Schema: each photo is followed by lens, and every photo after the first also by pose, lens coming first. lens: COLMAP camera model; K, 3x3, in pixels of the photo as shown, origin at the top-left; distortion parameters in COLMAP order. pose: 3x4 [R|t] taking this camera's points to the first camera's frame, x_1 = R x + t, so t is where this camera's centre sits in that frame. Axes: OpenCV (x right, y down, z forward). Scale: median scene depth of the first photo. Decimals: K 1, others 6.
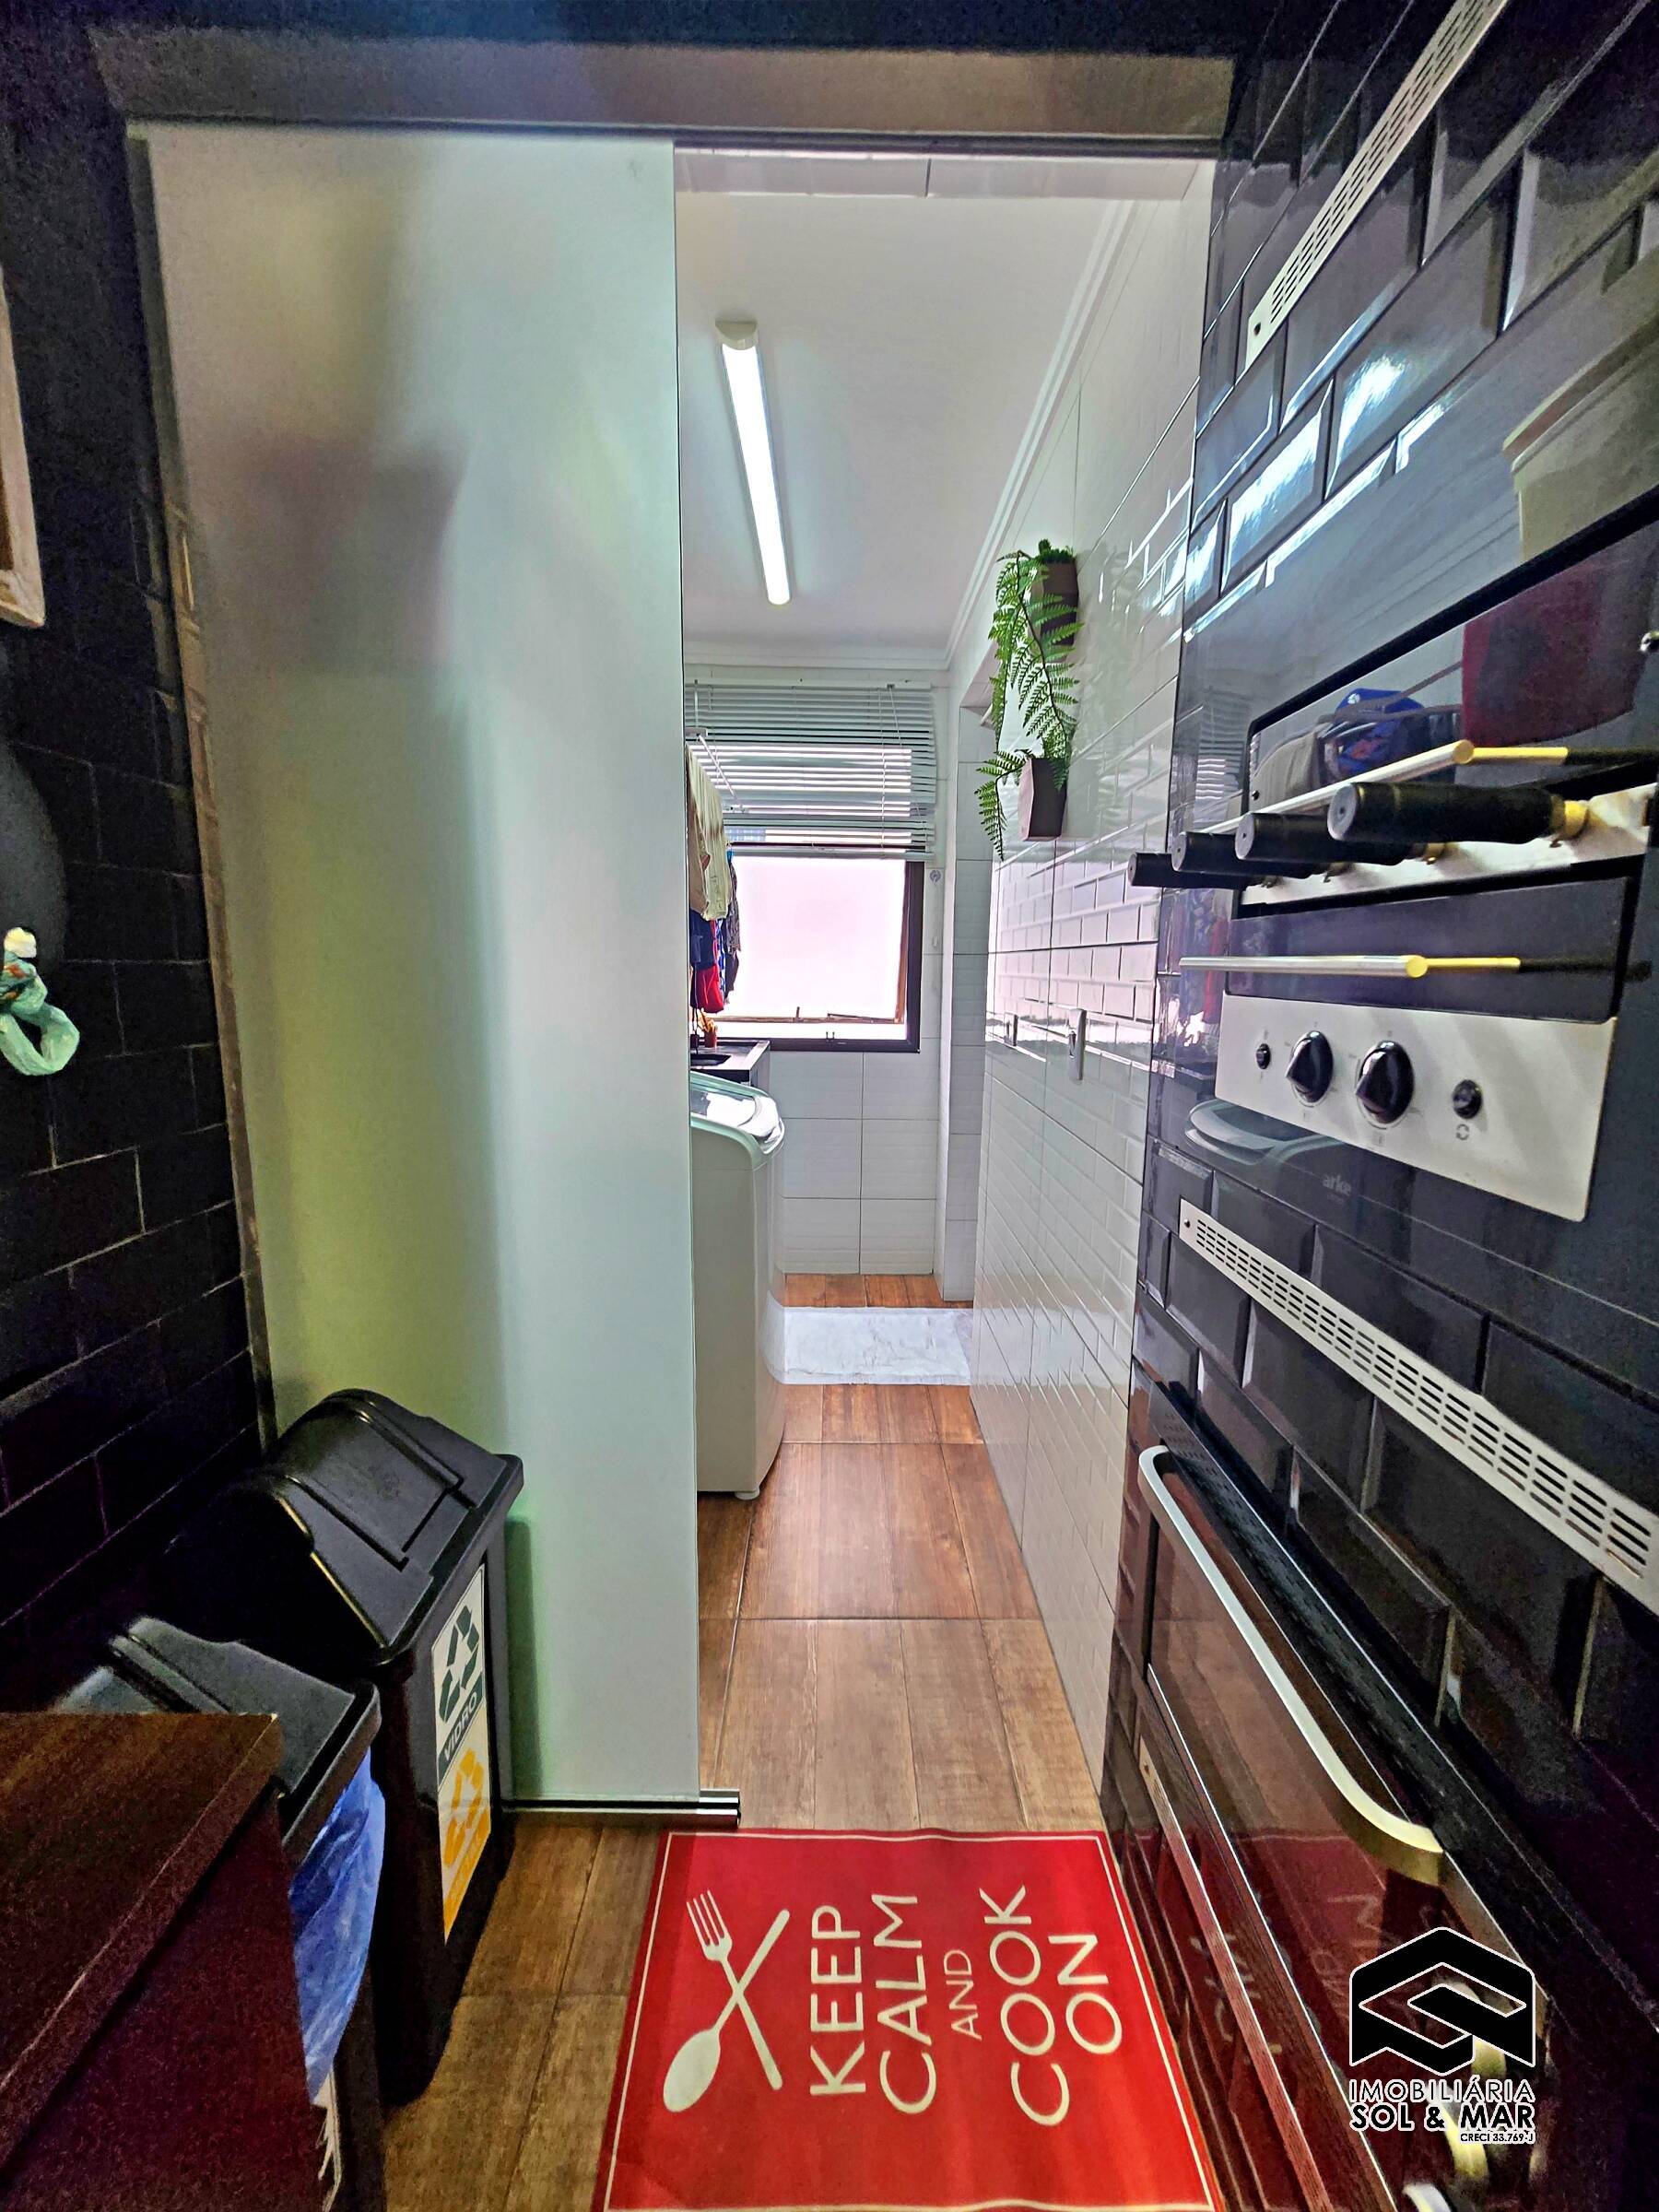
lens RADIAL K [[877.0, 0, 832.5], [0, 877.0, 1107.2], [0, 0, 1]] dist [0.003254, 0.000098]
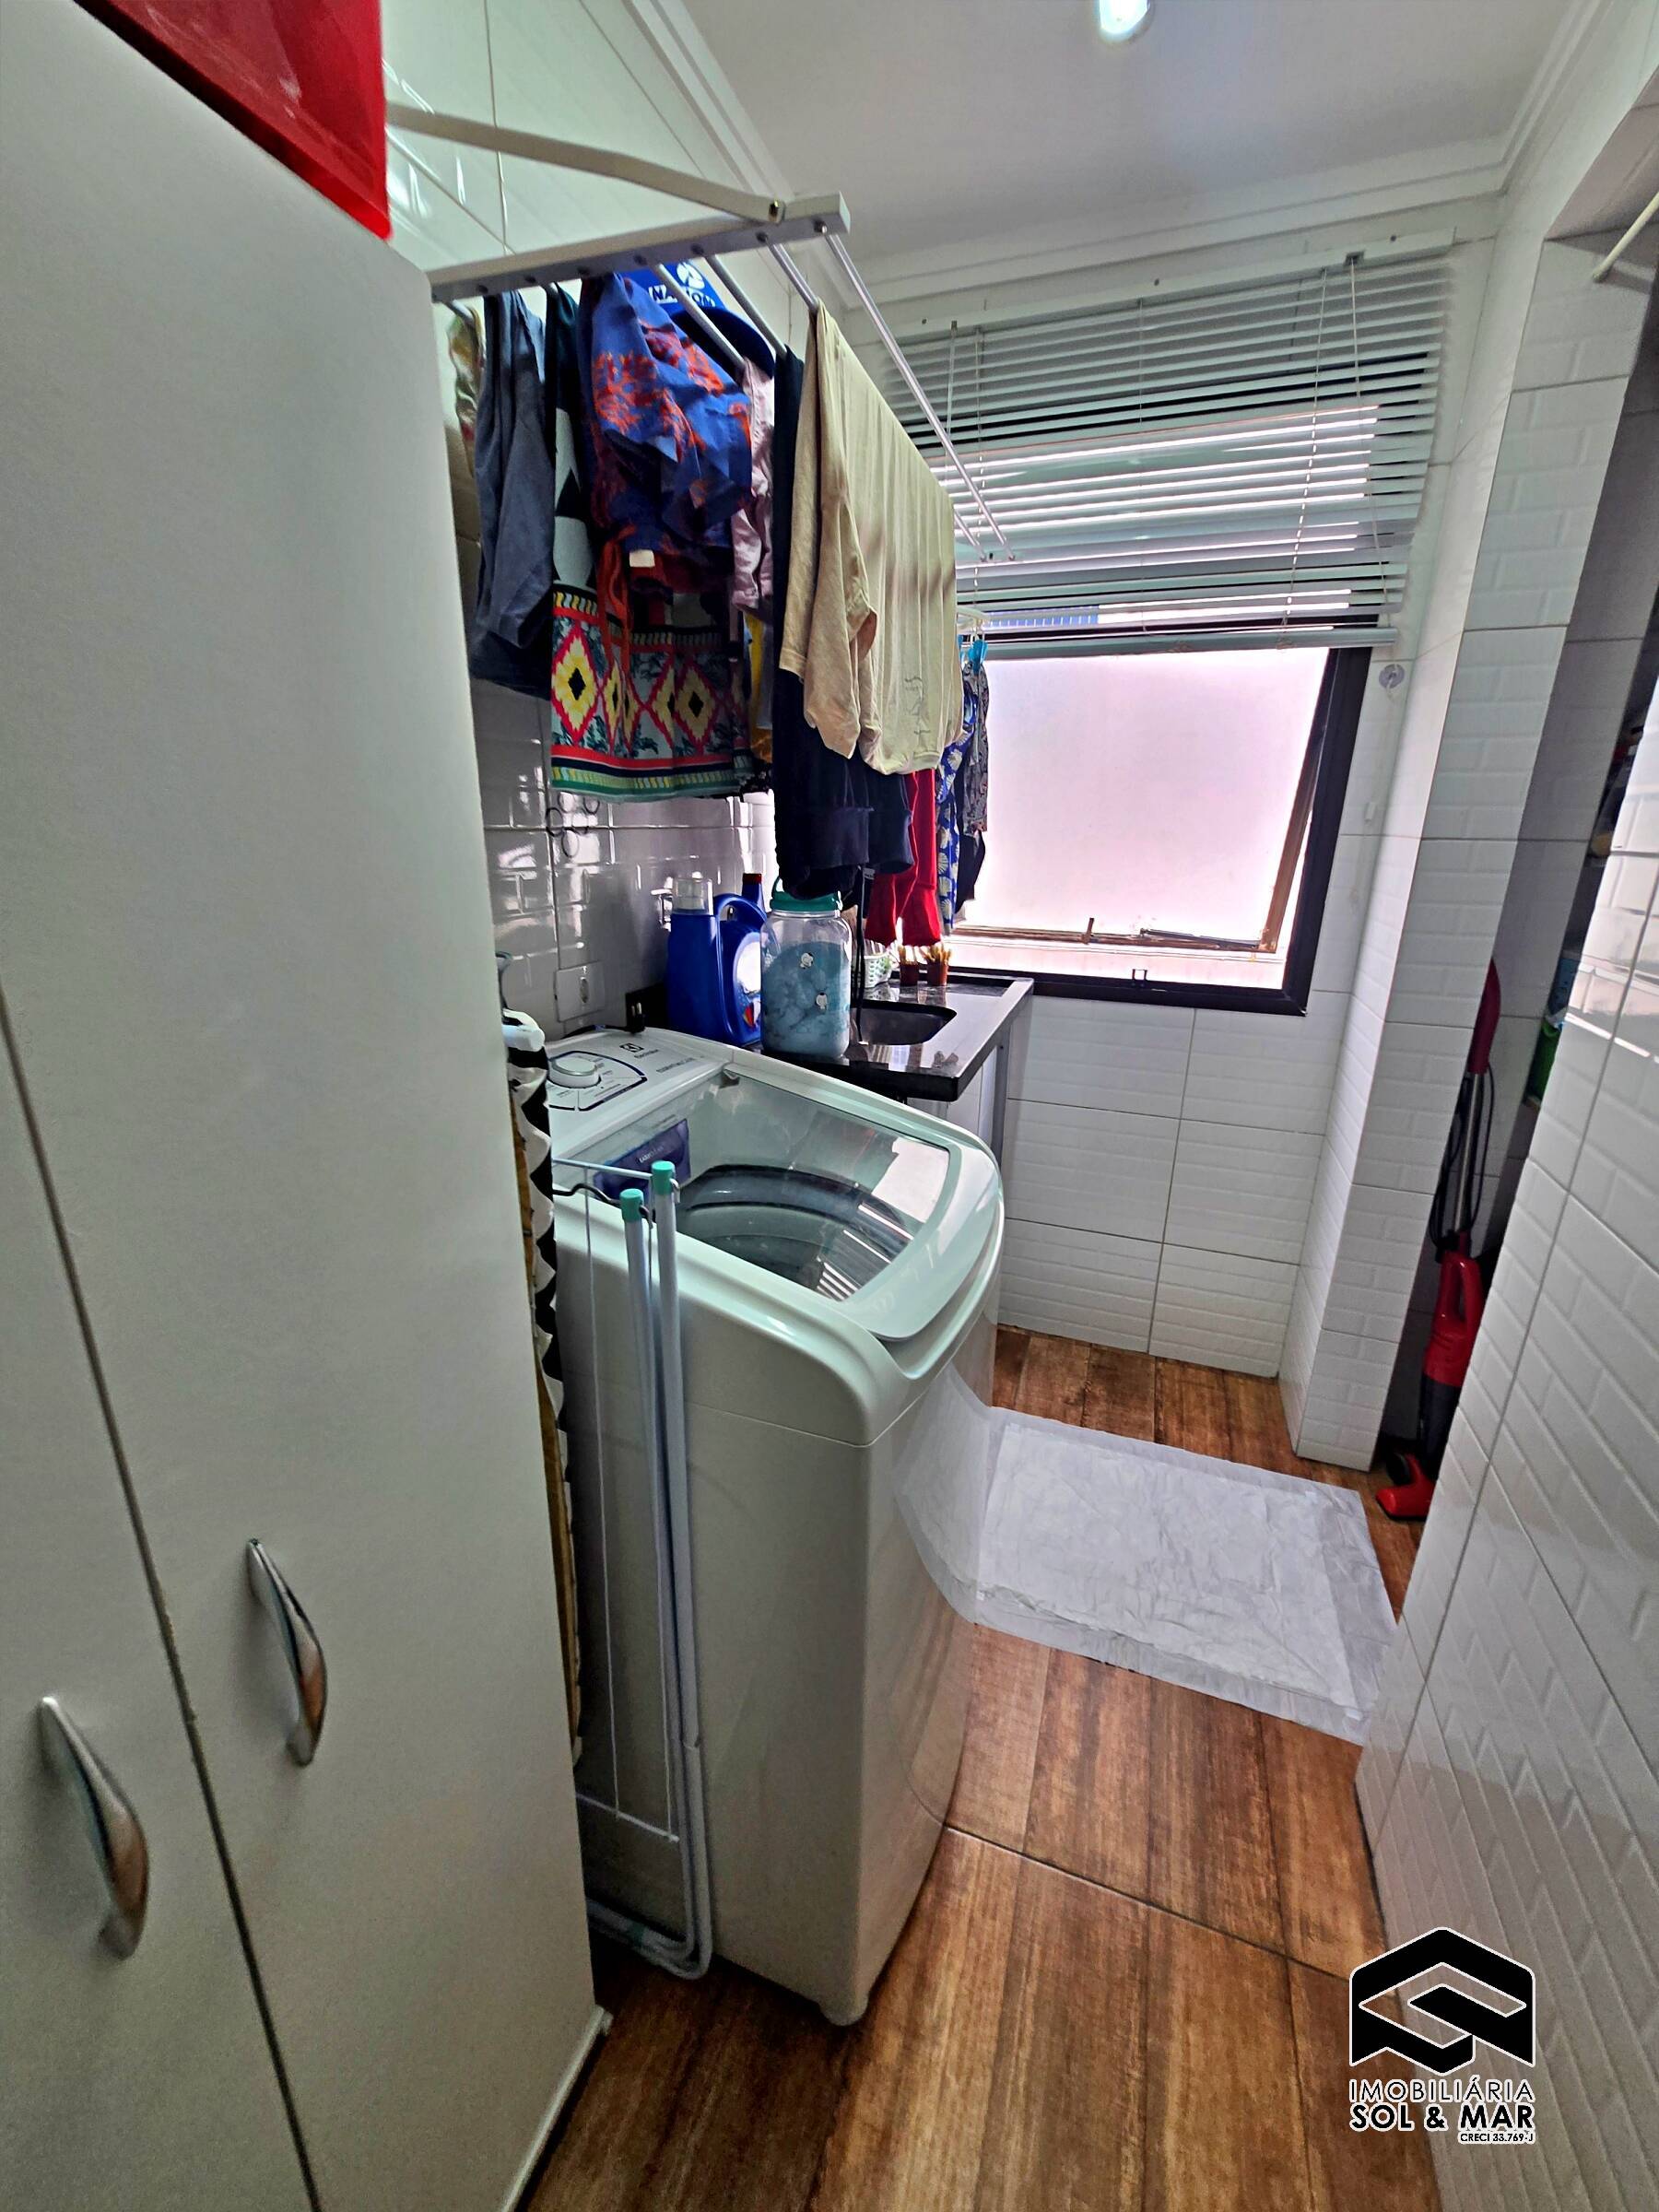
lens RADIAL K [[877.0, 0, 815.4], [0, 877.0, 1090.9], [0, 0, 1]] dist [0.003254, 0.000098]
pose [[0.935114, 0.103215, -0.338982, 0.001876], [-0.057659, 0.988209, 0.141838, -0.080548], [0.349625, -0.113089, 0.930039, 0.388320]]
